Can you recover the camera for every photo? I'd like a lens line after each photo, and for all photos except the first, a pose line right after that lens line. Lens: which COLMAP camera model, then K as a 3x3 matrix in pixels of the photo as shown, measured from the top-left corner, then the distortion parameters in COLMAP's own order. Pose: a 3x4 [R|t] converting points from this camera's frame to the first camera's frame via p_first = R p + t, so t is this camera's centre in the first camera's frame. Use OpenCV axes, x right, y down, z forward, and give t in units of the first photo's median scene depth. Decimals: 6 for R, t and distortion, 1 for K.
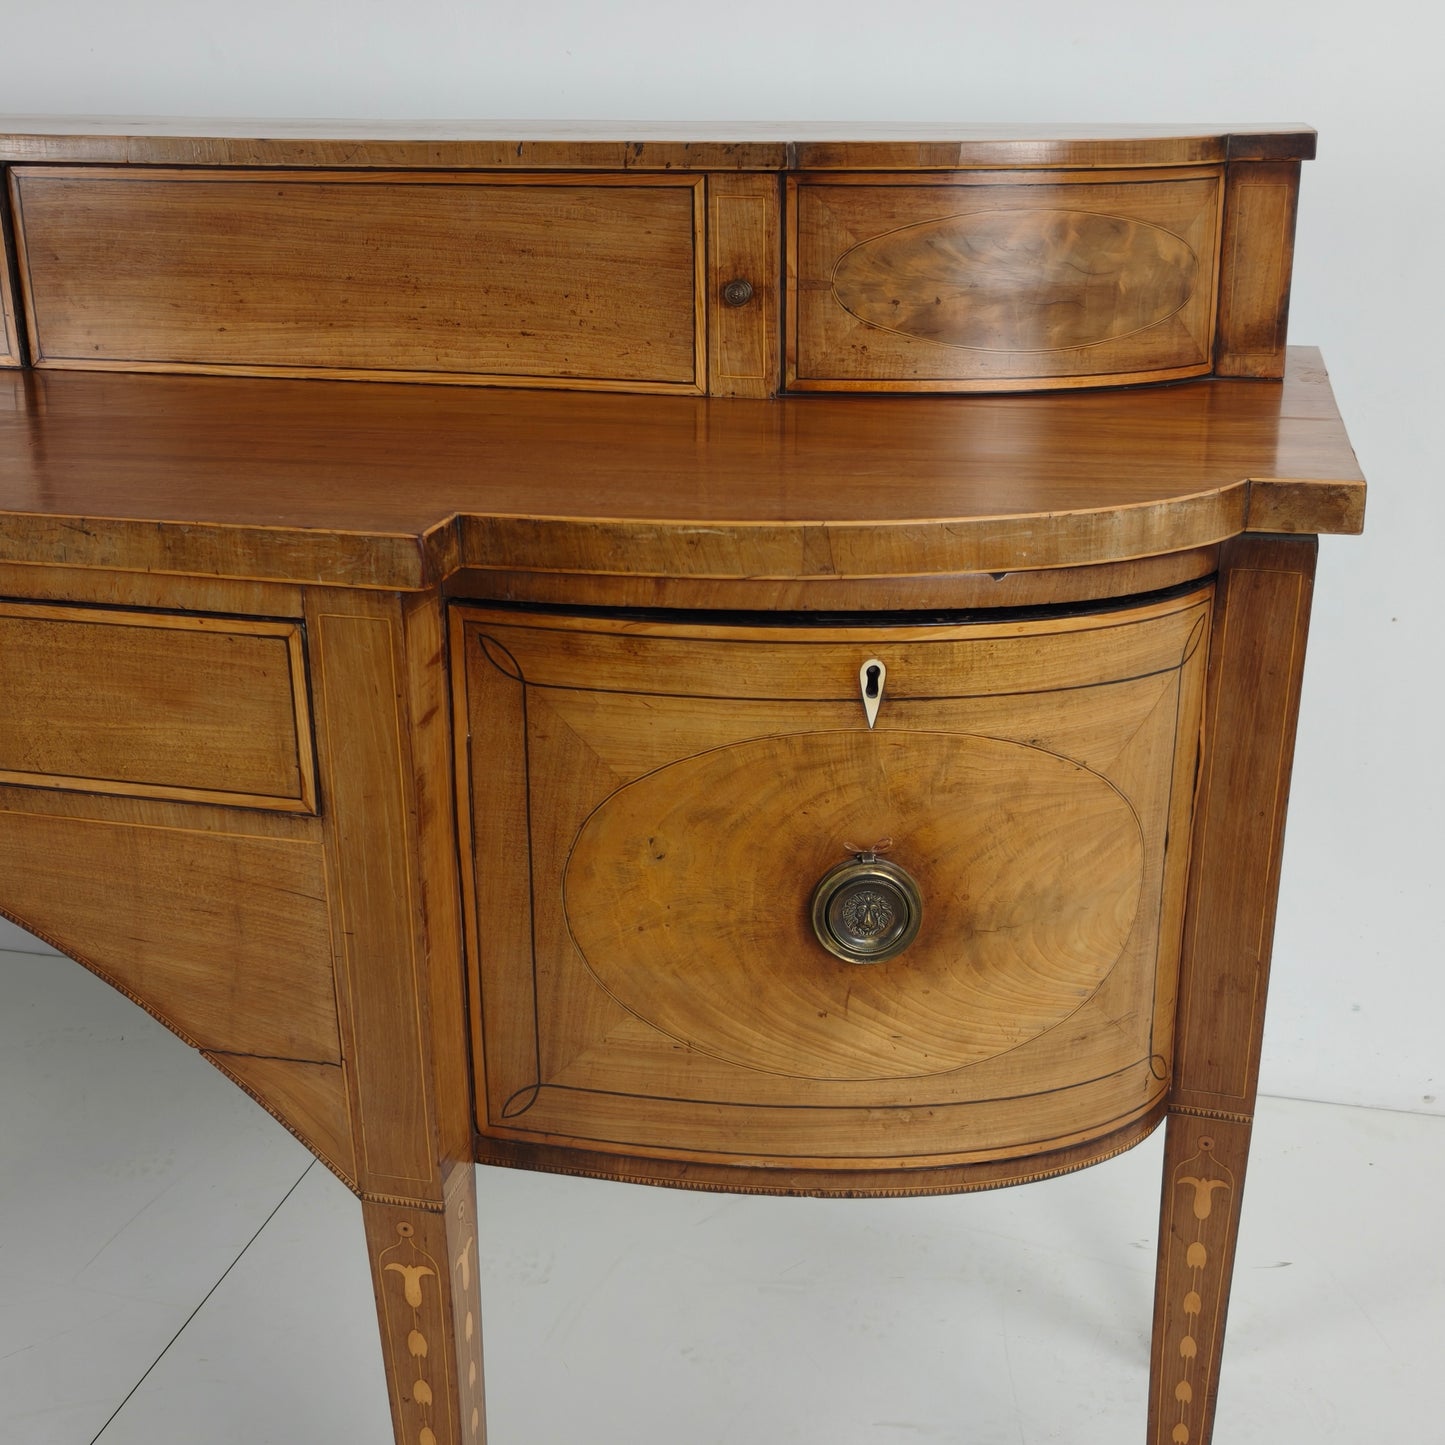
lens RADIAL K [[1873.0, 0, 755.7], [0, 1873.0, 717.6], [0, 0, 1]] dist [0.250177, -1.080211]
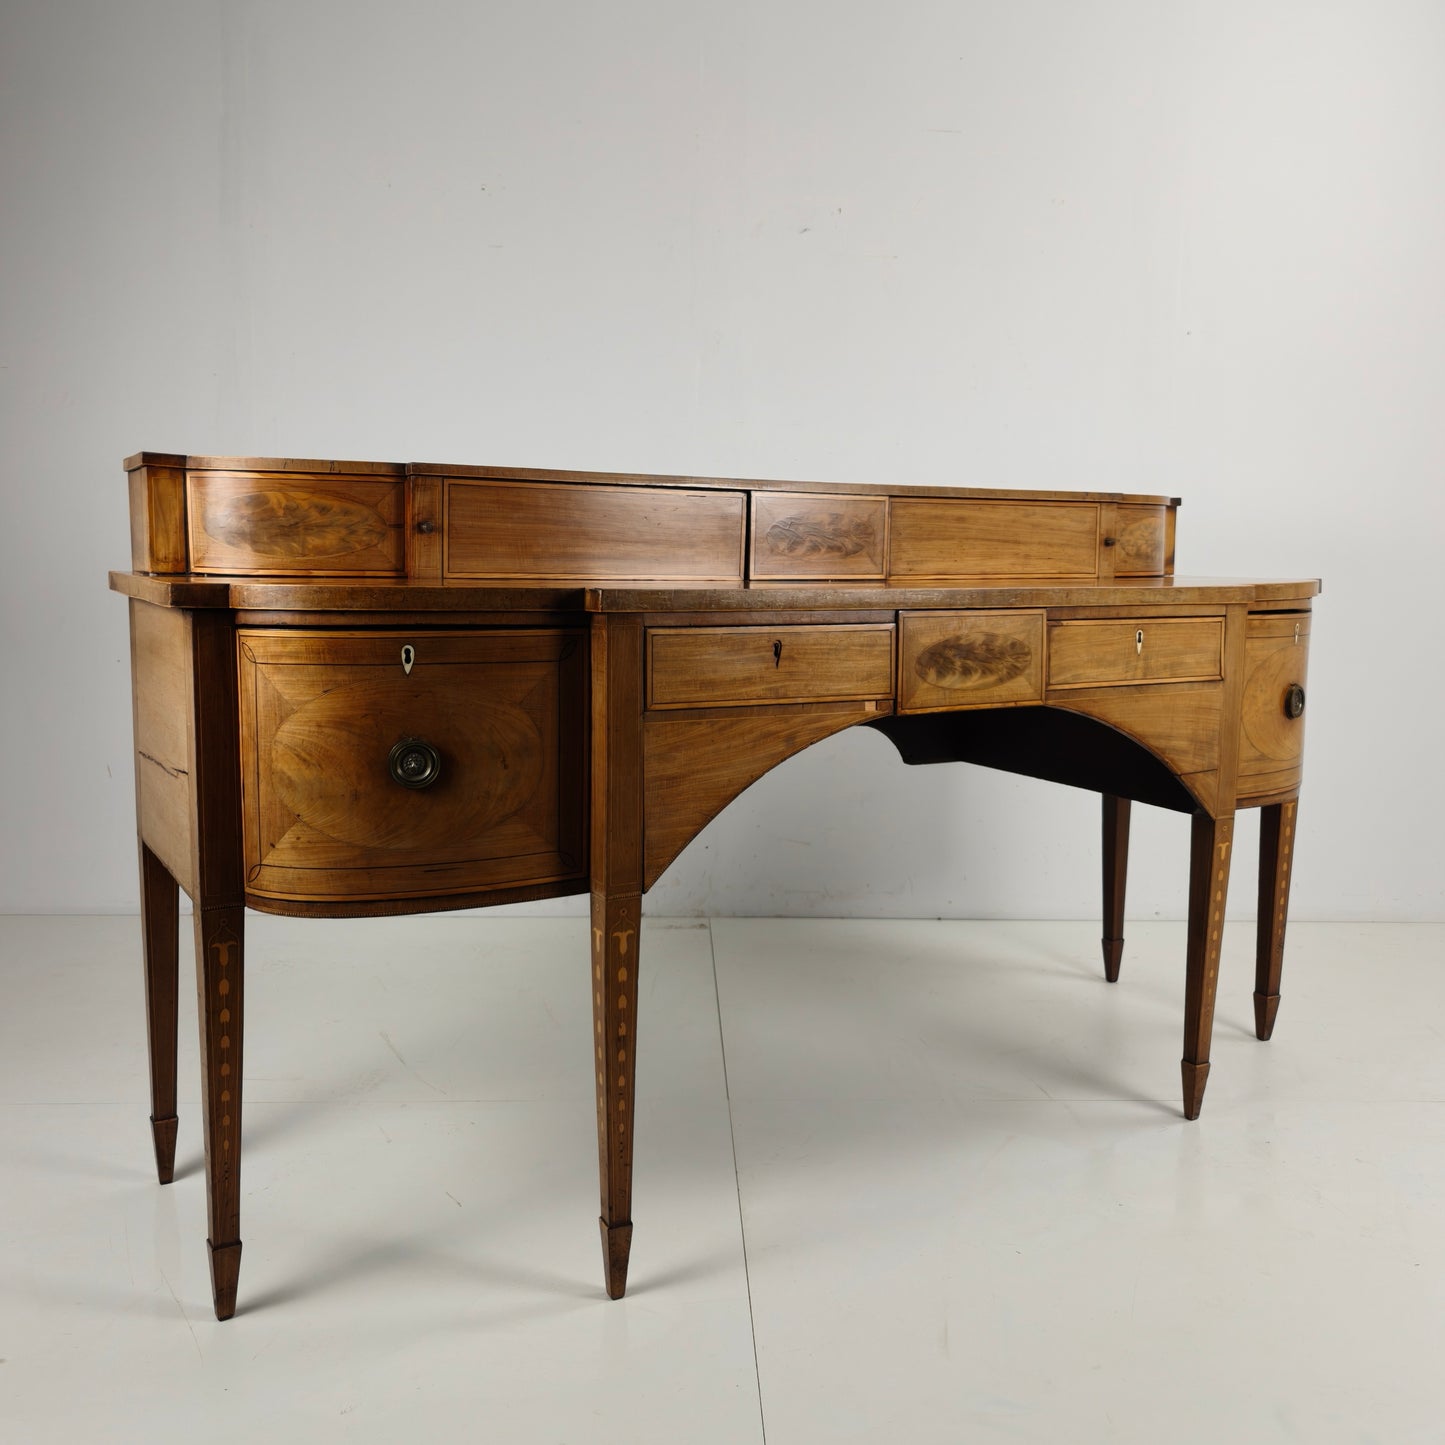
lens RADIAL K [[1380.5, 0, 735.6], [0, 1380.5, 694.5], [0, 0, 1]] dist [0.023463, 0.000670]
pose [[0.711262, -0.066763, 0.699749, -2.318253], [0.225303, 0.964612, -0.136977, 0.199498], [-0.665841, 0.255082, 0.701134, -0.066382]]
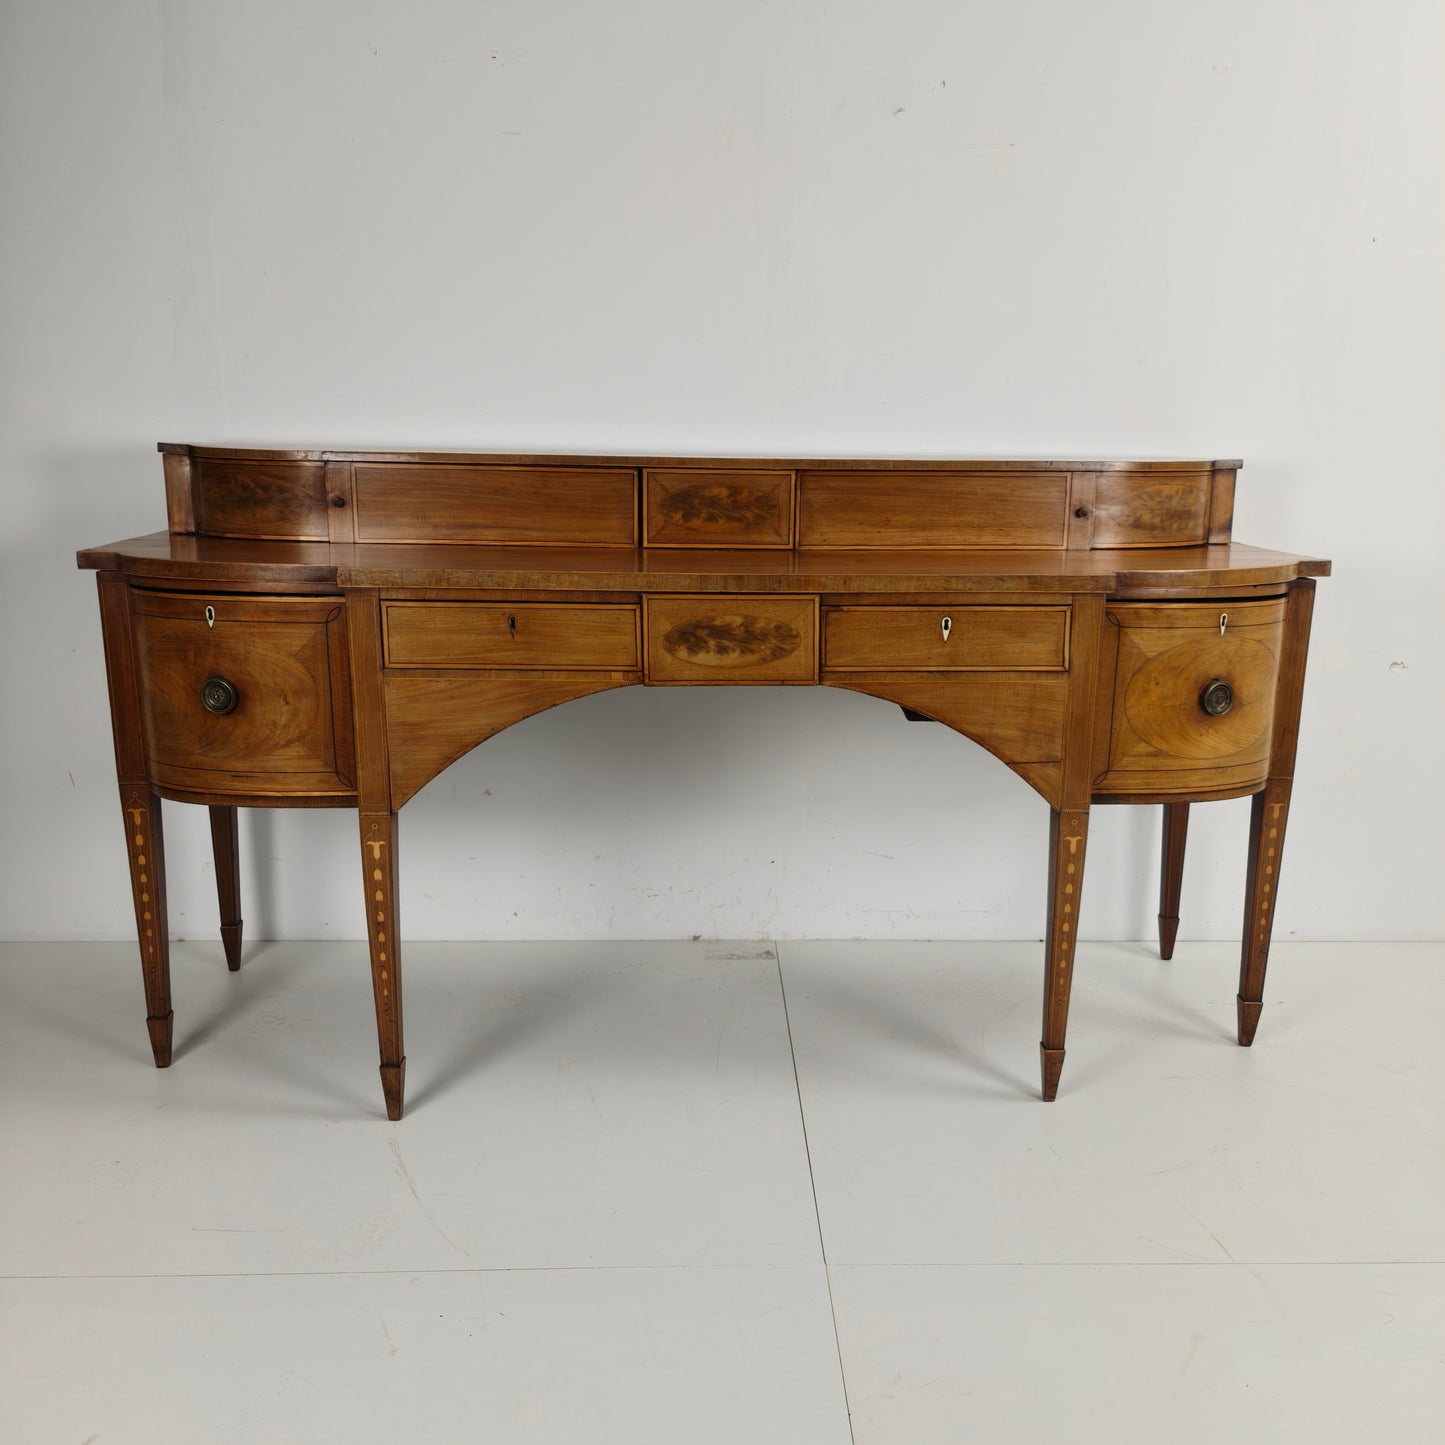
lens RADIAL K [[1326.5, 0, 747.3], [0, 1326.5, 714.8], [0, 0, 1]] dist [0.015210, 0.000483]
pose [[0.954634, -0.051044, 0.293373, -1.296813], [0.087025, 0.990011, -0.110928, 0.299639], [-0.284780, 0.131427, 0.949540, -0.837547]]
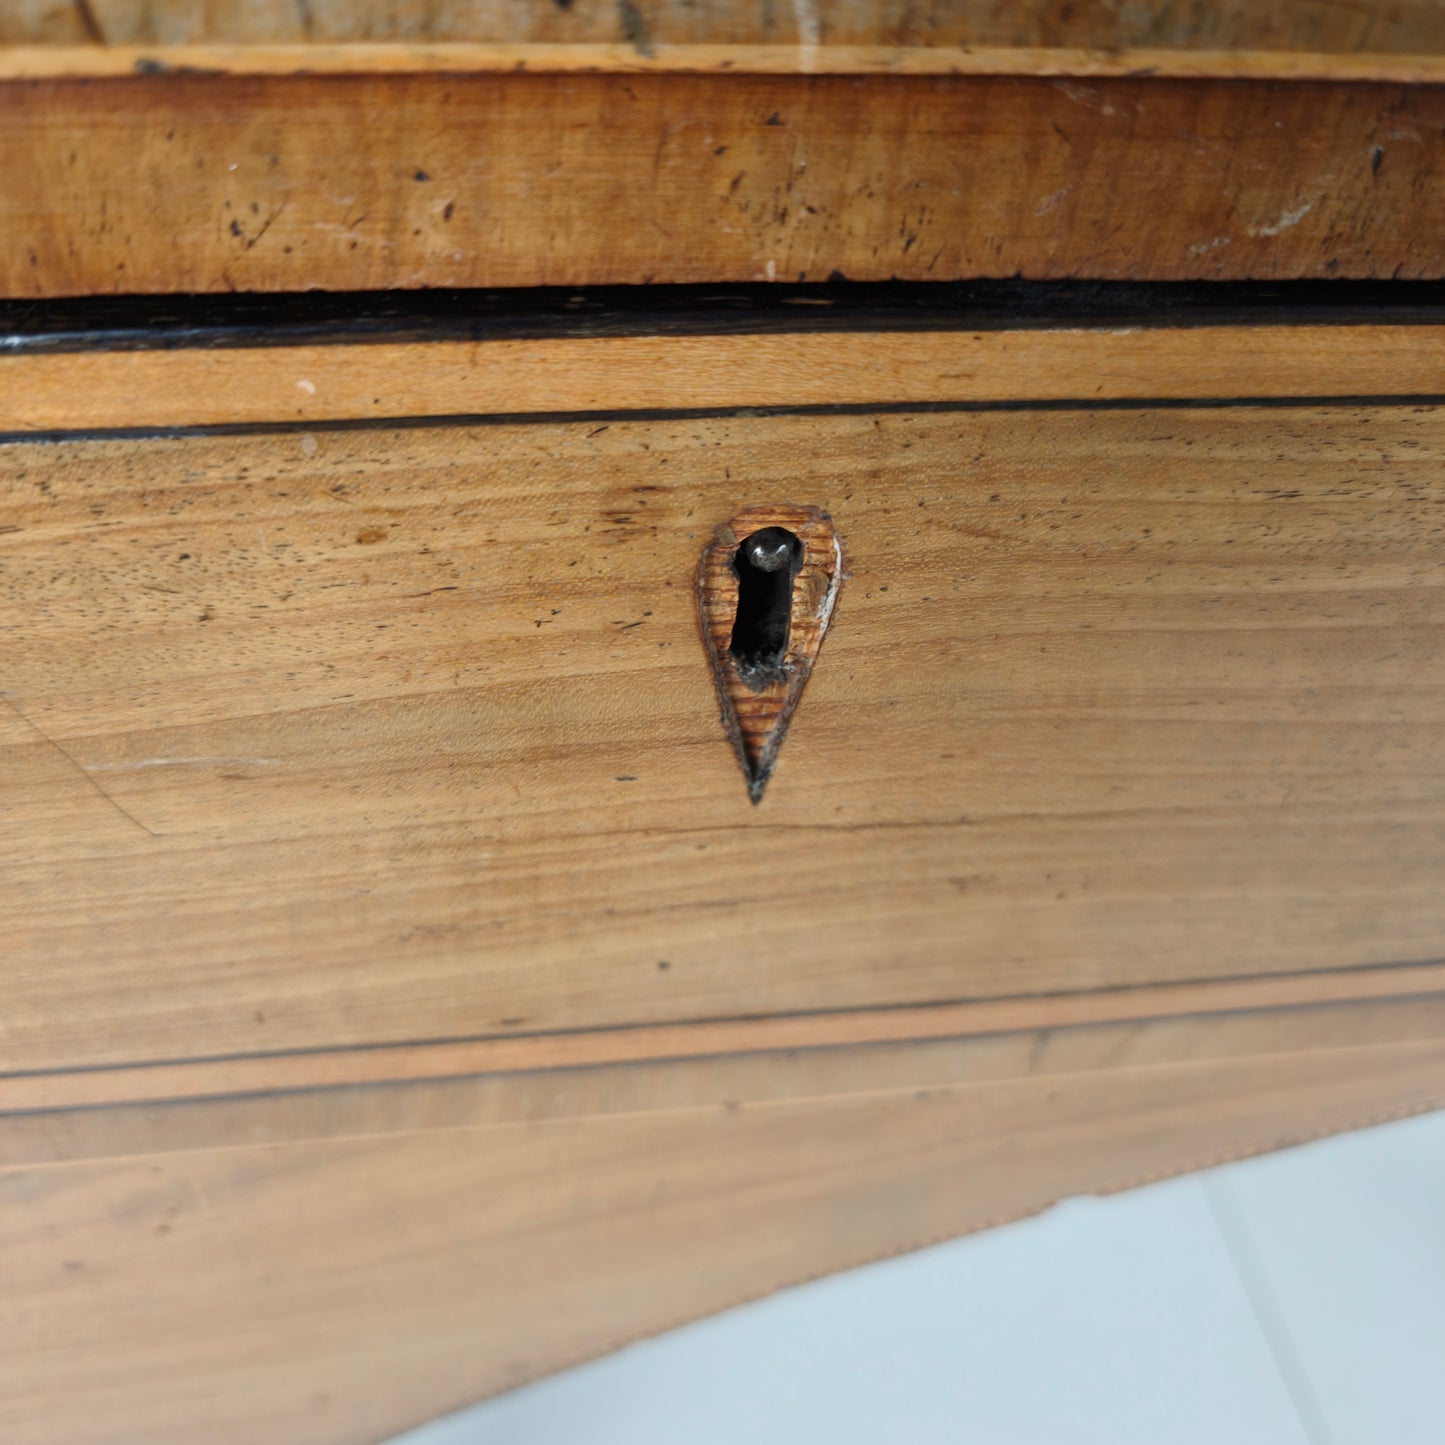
lens RADIAL K [[1322.4, 0, 720.3], [0, 1322.4, 738.5], [0, 0, 1]] dist [0.029081, -0.018933]
pose [[0.936768, -0.205580, 0.283201, -1.086389], [0.086656, 0.920324, 0.381438, -0.123593], [-0.339052, -0.332778, 0.879945, 1.002400]]
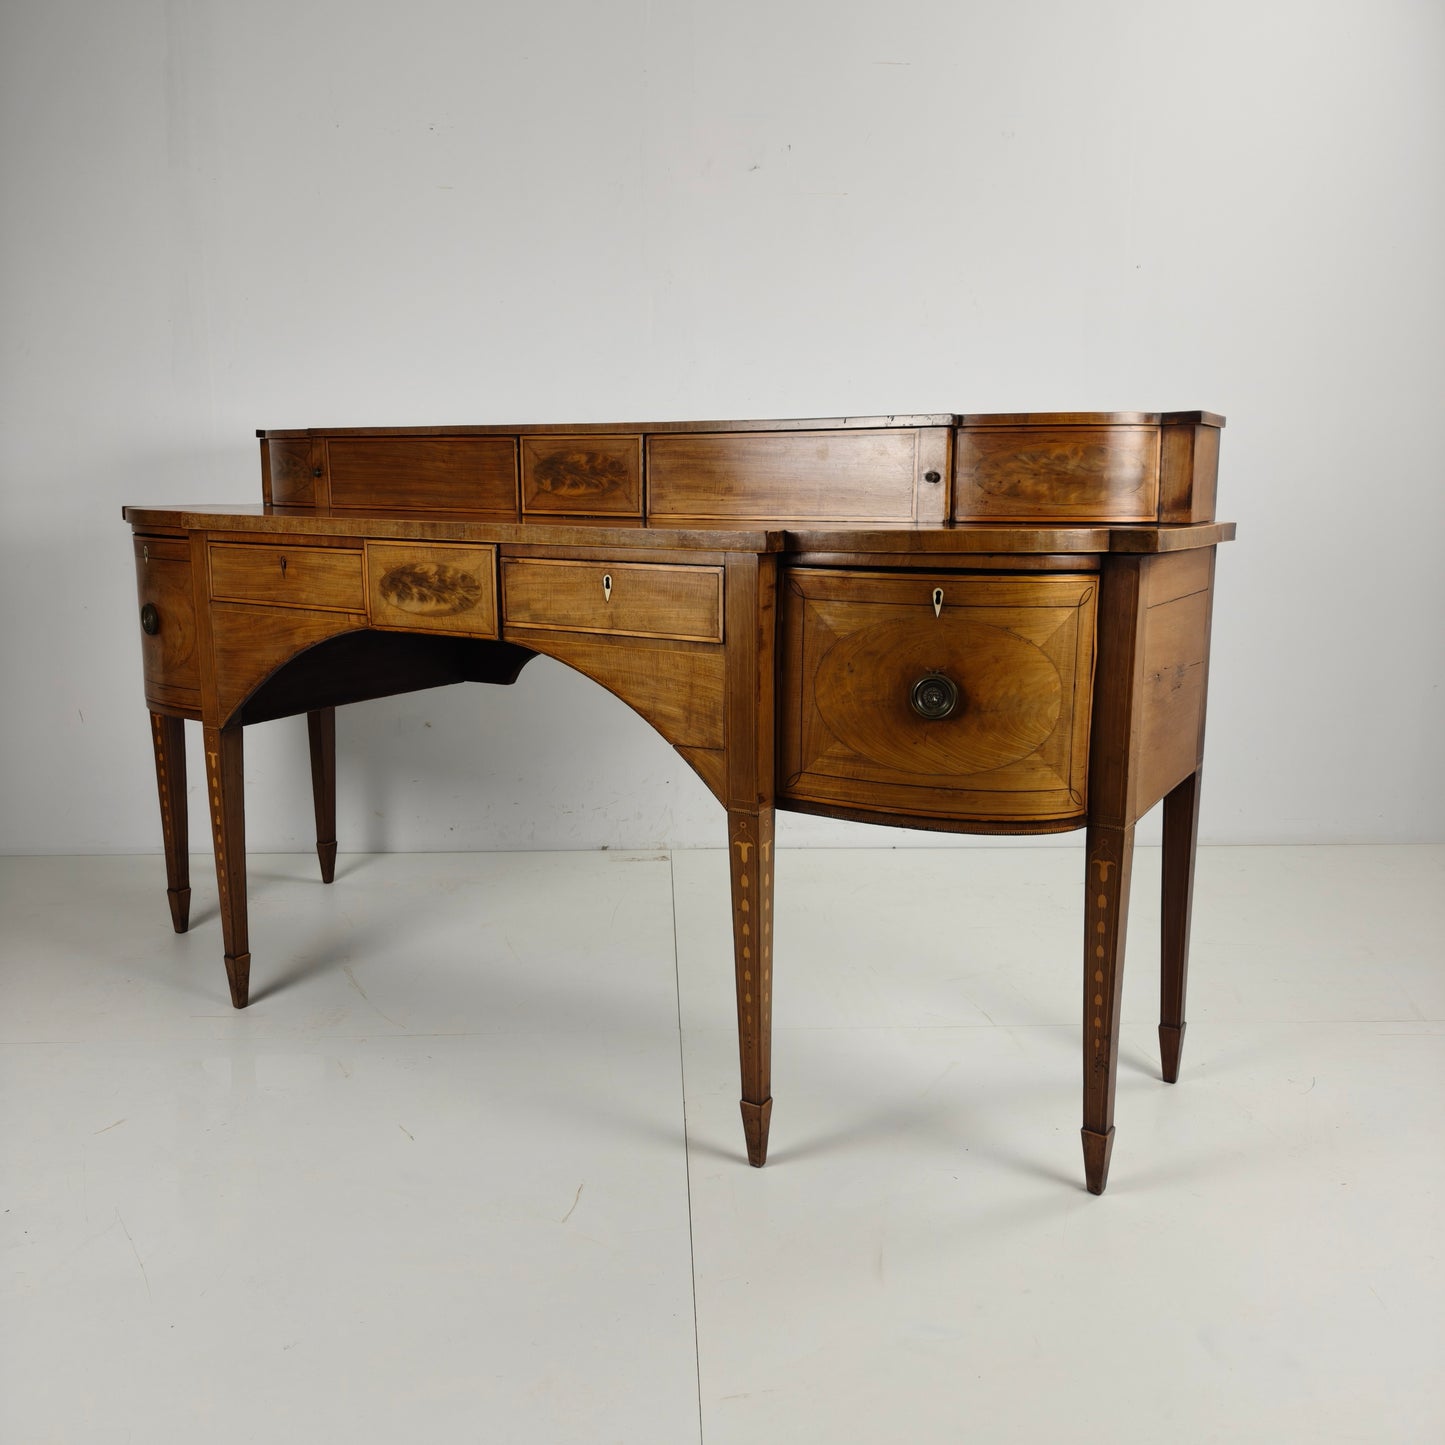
lens RADIAL K [[1330.0, 0, 714.6], [0, 1330.0, 696.2], [0, 0, 1]] dist [0.108048, -0.429127]
pose [[0.947979, 0.055683, -0.313426, 0.323376], [-0.111815, 0.980091, -0.164068, 0.407642], [0.298050, 0.190579, 0.935332, -0.679358]]
